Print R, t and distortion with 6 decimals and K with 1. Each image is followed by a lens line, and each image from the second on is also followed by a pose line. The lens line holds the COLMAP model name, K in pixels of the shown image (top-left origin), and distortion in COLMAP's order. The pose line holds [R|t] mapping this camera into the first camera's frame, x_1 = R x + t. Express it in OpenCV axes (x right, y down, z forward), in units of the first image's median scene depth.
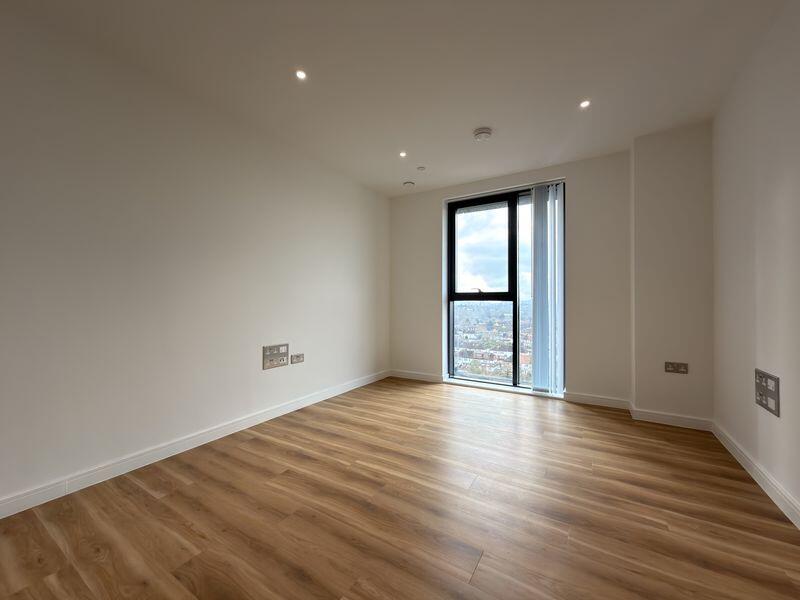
lens RADIAL K [[317.2, 0, 400.0], [0, 317.2, 300.0], [0, 0, 1]] dist [-0.000415, -0.000115]
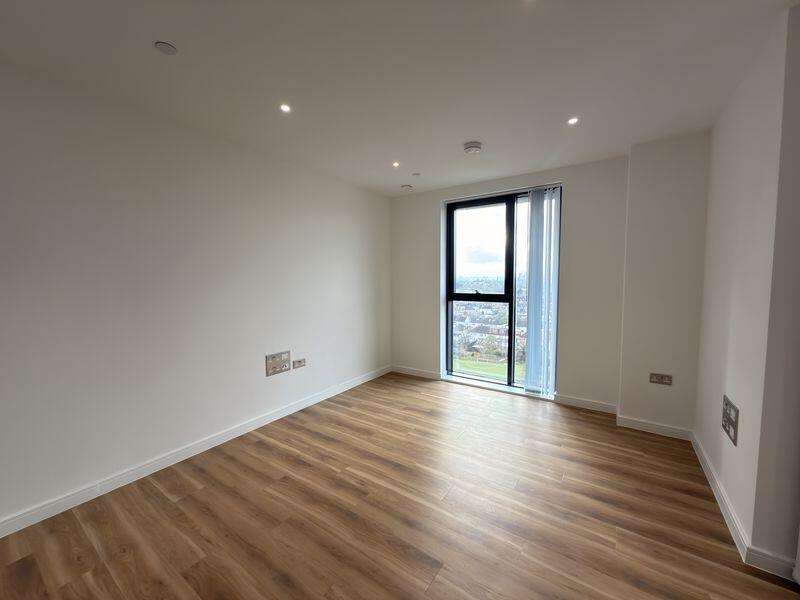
lens RADIAL K [[317.2, 0, 400.0], [0, 317.2, 300.0], [0, 0, 1]] dist [-0.000415, -0.000115]
pose [[0.998798, -0.003405, -0.048906, 0.109299], [0.007114, 0.997092, 0.075869, -0.167641], [0.048505, -0.076125, 0.995918, -0.056246]]
